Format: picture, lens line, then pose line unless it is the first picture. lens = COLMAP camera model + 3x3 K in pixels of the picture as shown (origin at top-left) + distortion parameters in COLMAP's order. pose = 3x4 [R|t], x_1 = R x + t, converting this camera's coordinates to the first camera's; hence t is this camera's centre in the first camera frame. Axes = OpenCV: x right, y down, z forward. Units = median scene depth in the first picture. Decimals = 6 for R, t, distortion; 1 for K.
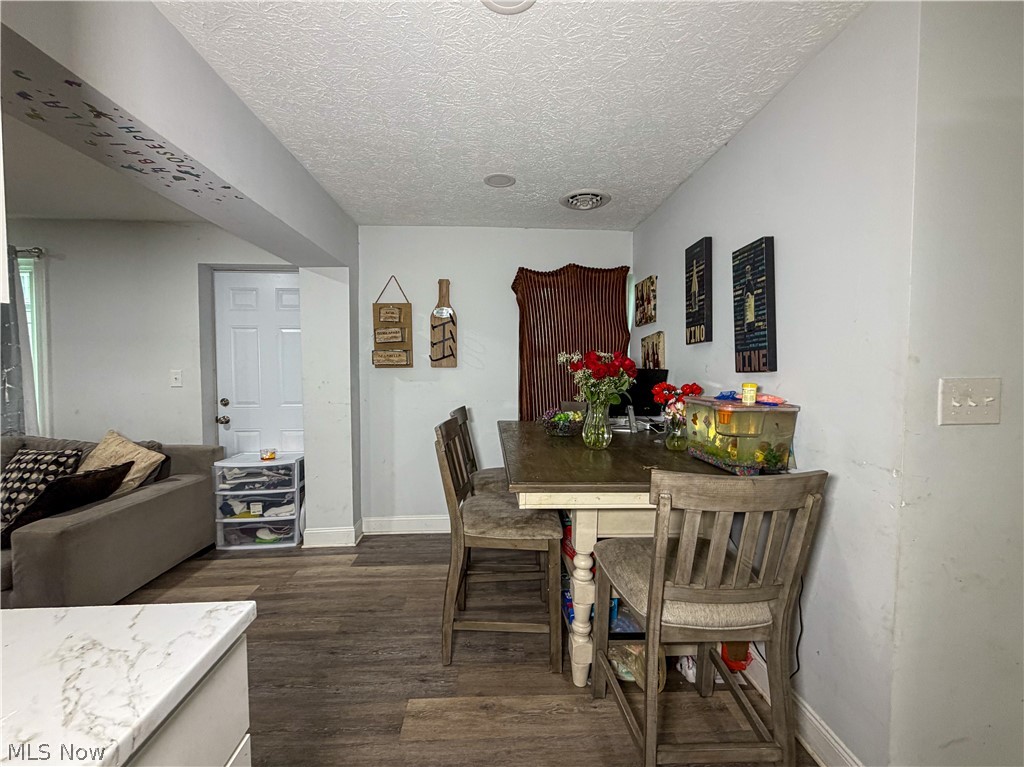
lens RADIAL K [[409.3, 0, 512.0], [0, 409.3, 383.5], [0, 0, 1]] dist [0.001123, 0.000095]
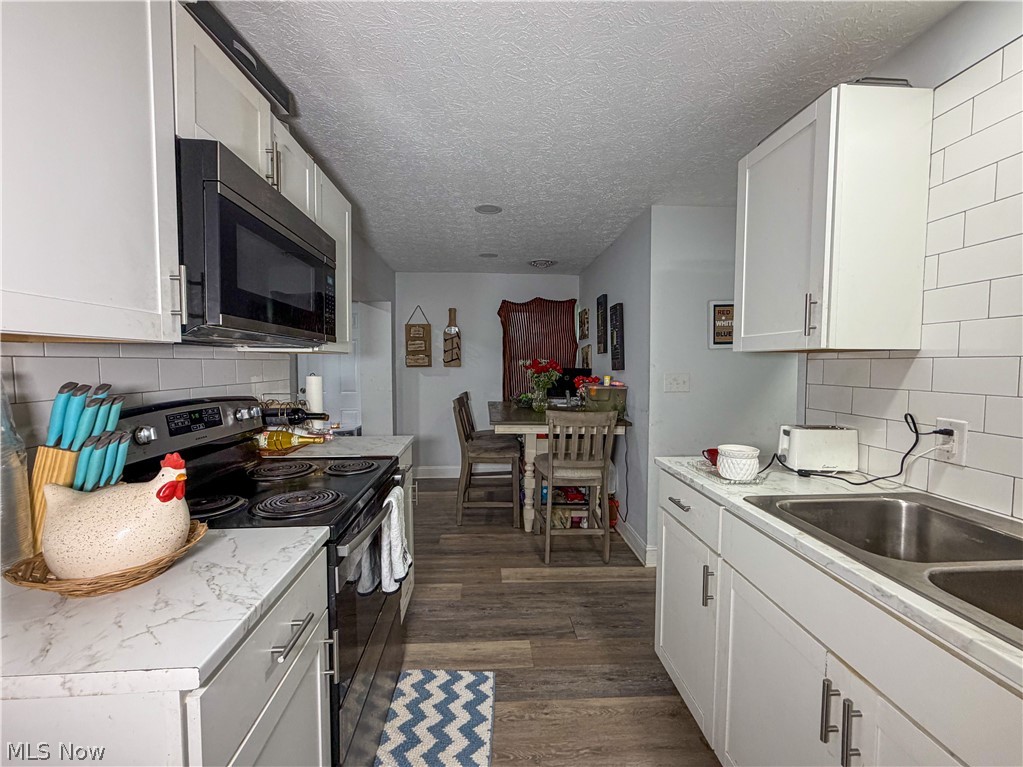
lens RADIAL K [[408.9, 0, 511.5], [0, 408.9, 383.5], [0, 0, 1]] dist [0.001123, 0.000095]
pose [[0.999969, -0.000624, 0.007866, 0.040539], [0.000563, 0.999970, 0.007734, 0.010832], [-0.007871, -0.007729, 0.999939, -0.532415]]
